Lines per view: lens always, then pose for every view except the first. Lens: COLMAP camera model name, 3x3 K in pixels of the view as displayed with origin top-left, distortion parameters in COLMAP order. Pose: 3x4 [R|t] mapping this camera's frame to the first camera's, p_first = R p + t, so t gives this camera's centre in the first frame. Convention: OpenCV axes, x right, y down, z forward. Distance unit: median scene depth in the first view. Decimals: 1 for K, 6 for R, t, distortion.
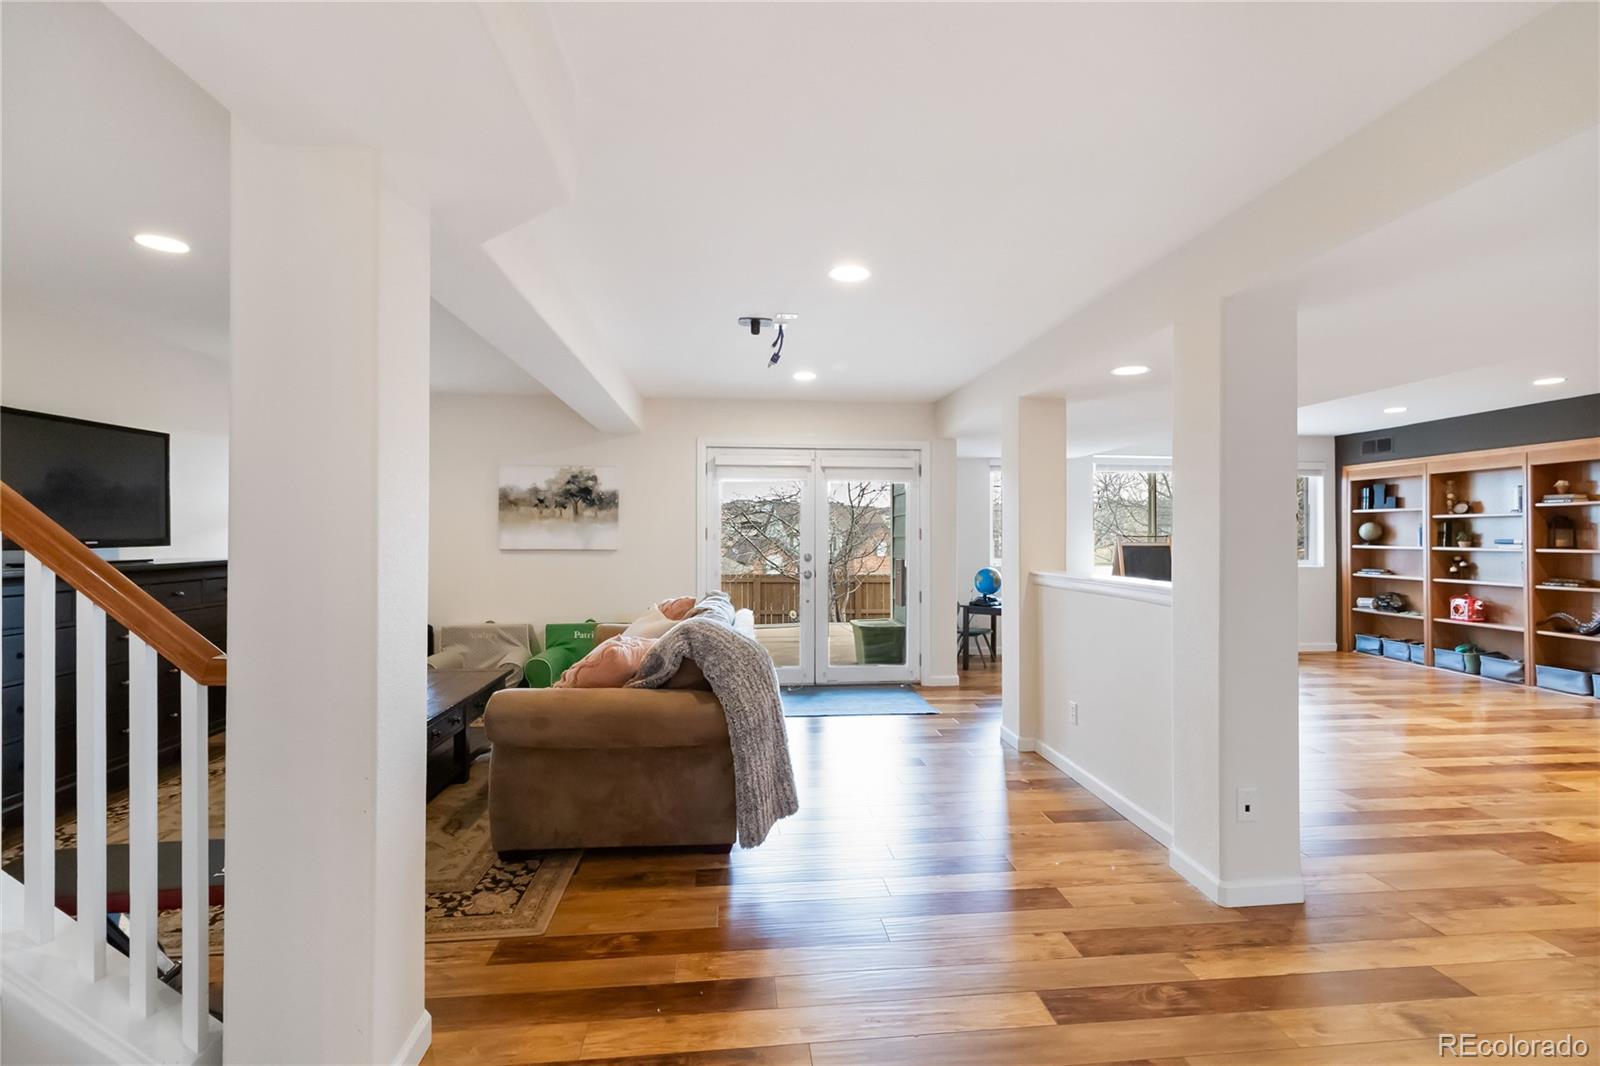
lens RADIAL K [[743.7, 0, 805.5], [0, 743.7, 534.8], [0, 0, 1]] dist [0.003892, 0.000203]
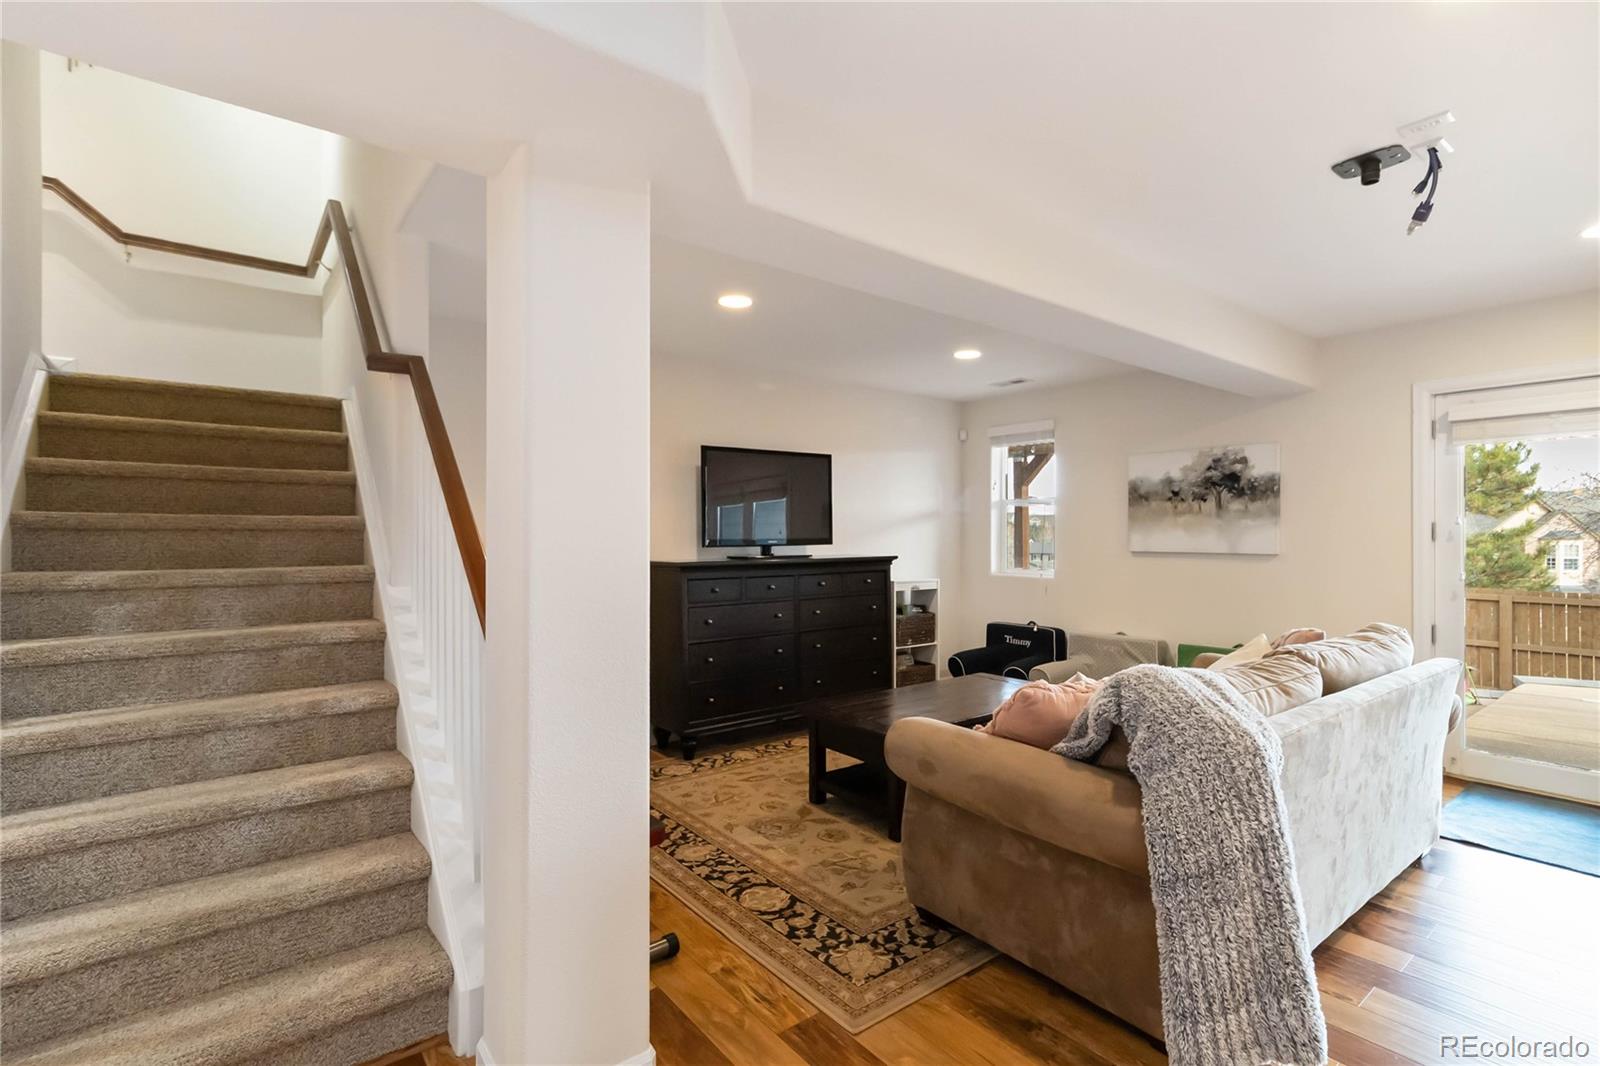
lens RADIAL K [[743.7, 0, 800.4], [0, 743.7, 533.3], [0, 0, 1]] dist [0.003892, 0.000203]
pose [[0.536084, -0.004710, -0.844152, 0.119733], [0.003153, 0.999989, -0.003577, 0.000329], [0.844159, -0.000744, 0.536093, 0.211360]]
